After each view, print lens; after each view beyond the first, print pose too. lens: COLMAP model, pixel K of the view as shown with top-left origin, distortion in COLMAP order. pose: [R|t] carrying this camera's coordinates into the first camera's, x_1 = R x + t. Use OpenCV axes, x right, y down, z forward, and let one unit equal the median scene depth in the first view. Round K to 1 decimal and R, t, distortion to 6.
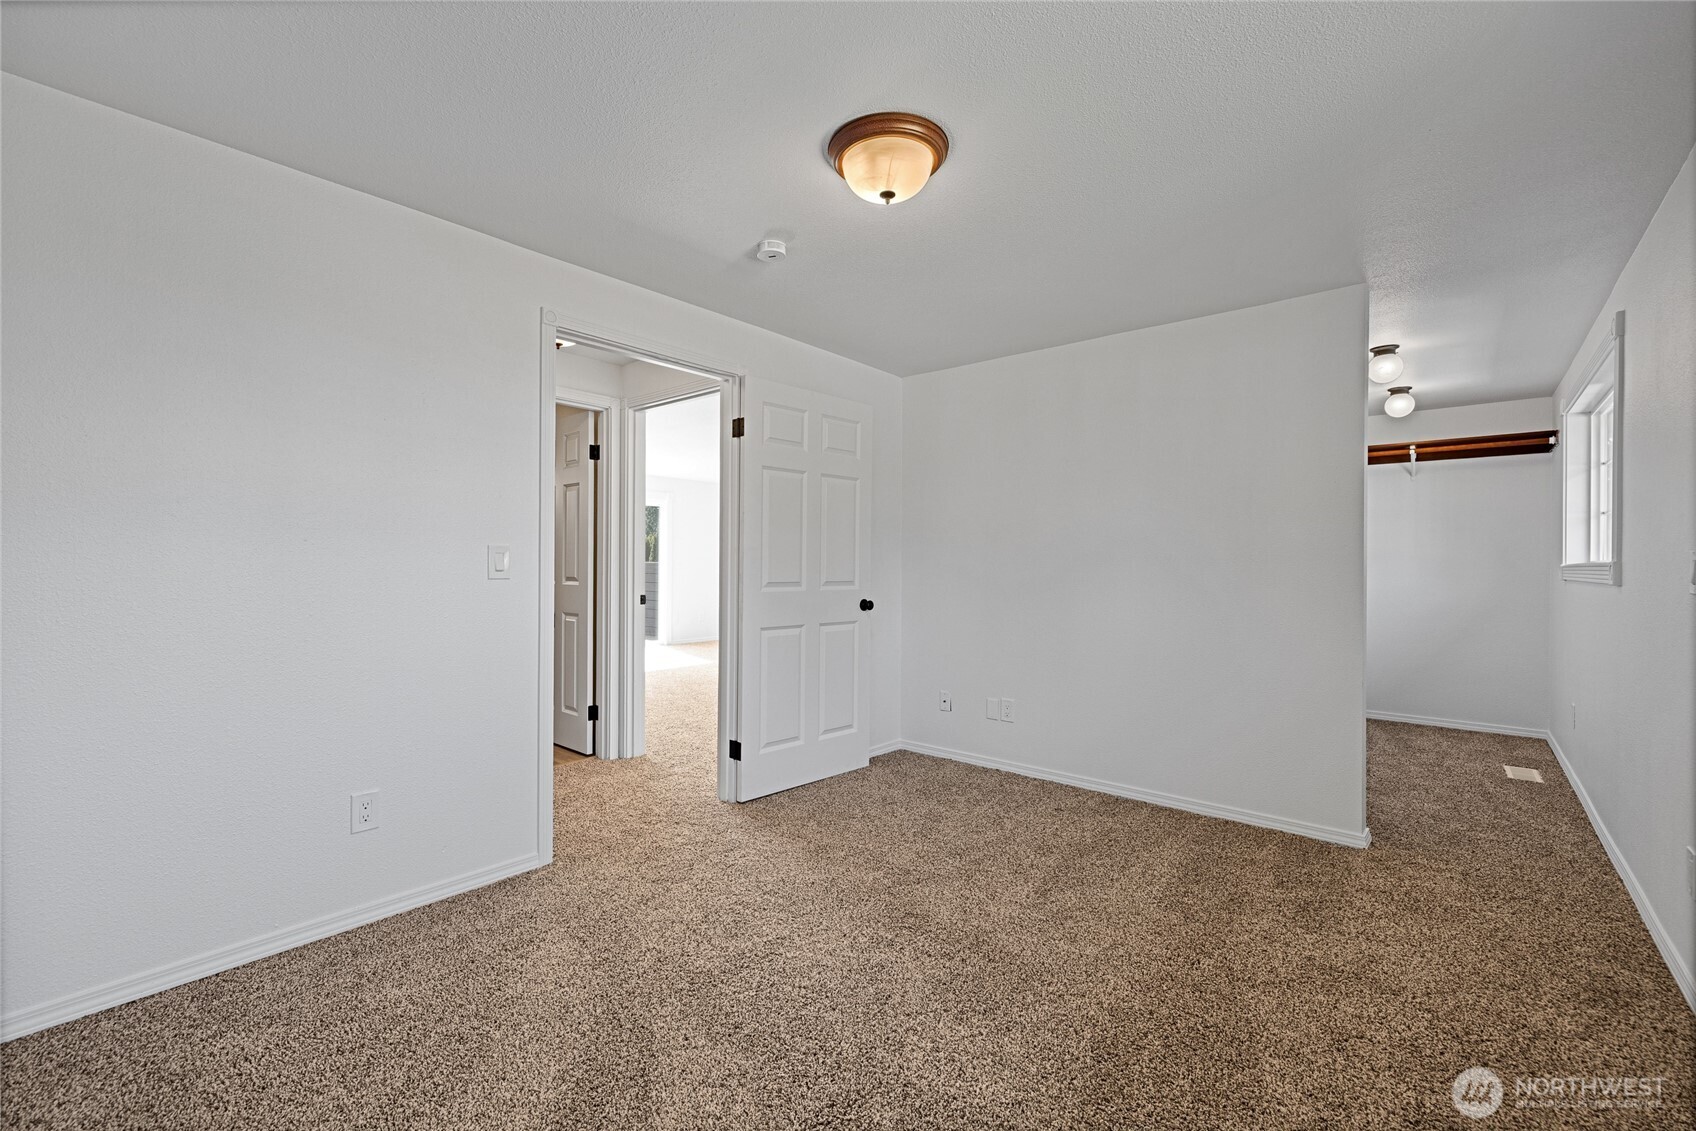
lens RADIAL K [[707.2, 0, 846.3], [0, 707.2, 570.3], [0, 0, 1]] dist [-0.001013, 0.000387]
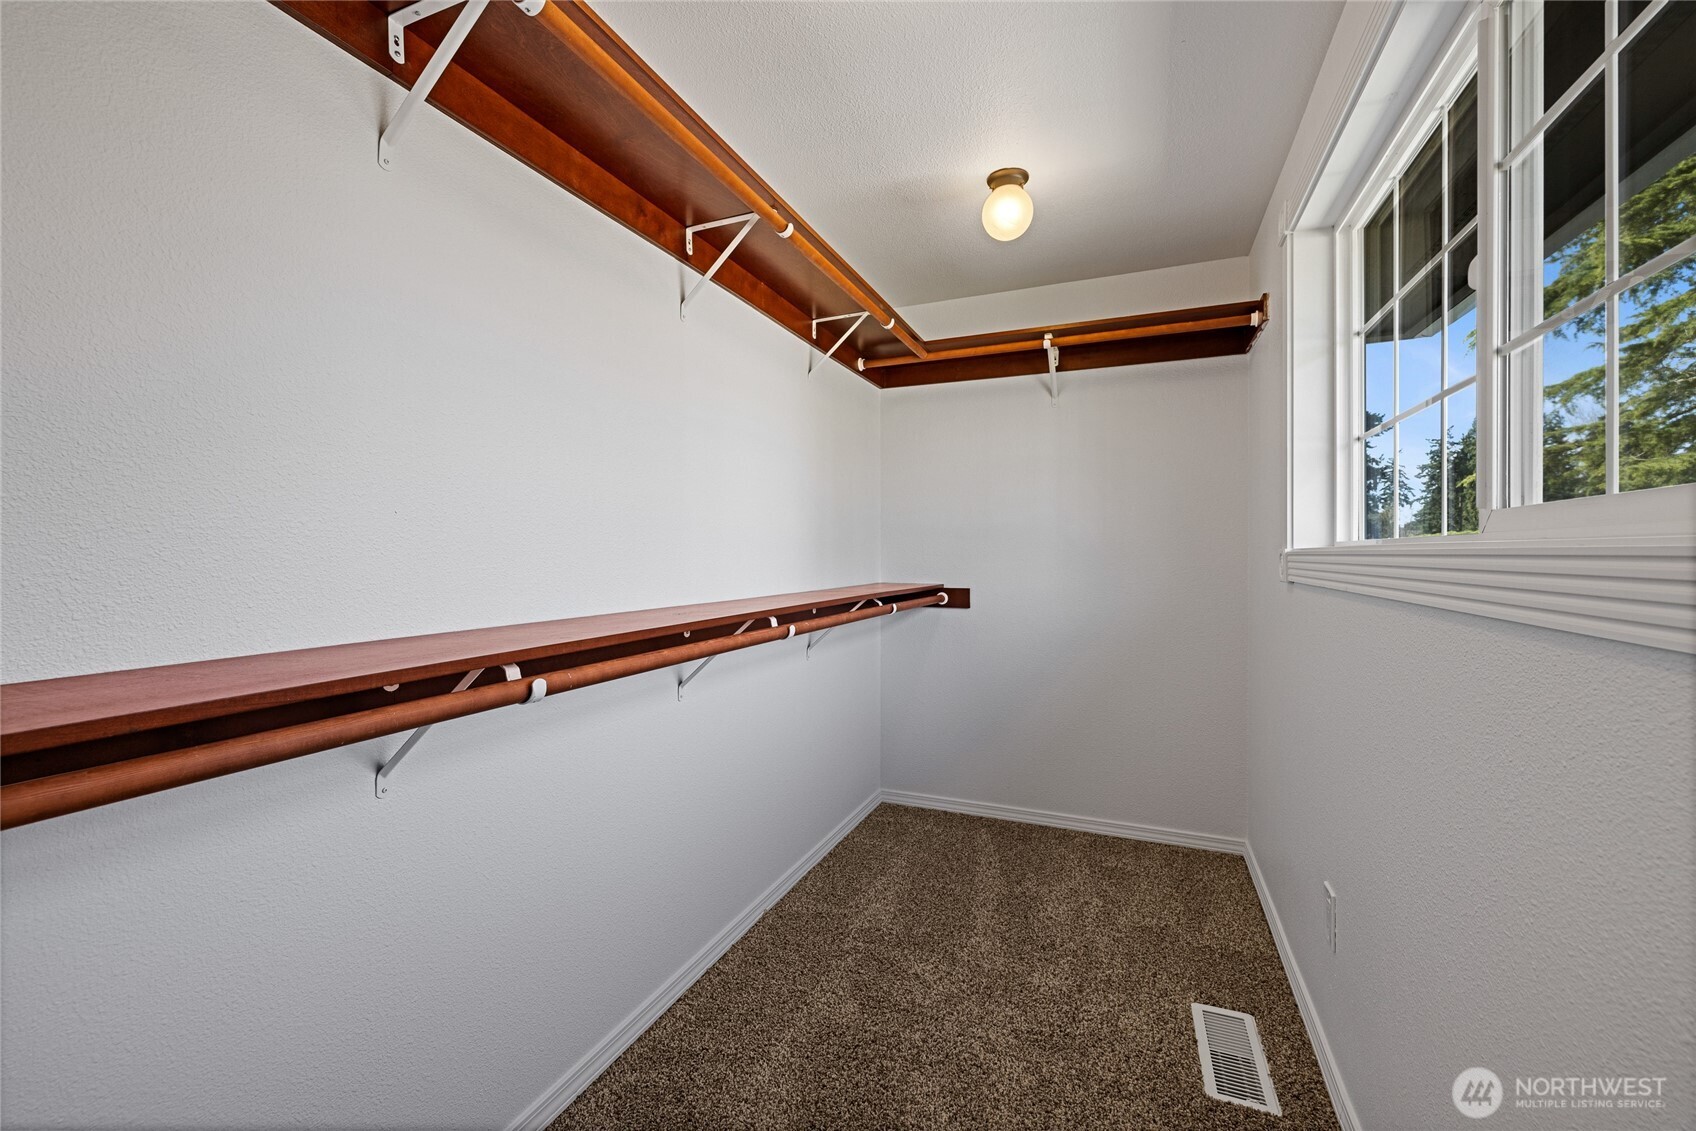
lens RADIAL K [[707.2, 0, 847.8], [0, 707.2, 558.8], [0, 0, 1]] dist [-0.001013, 0.000387]
pose [[0.947801, -0.008674, 0.318744, 0.530709], [0.006824, 0.999953, 0.006921, -0.006294], [-0.318789, -0.004385, 0.947816, 0.586402]]
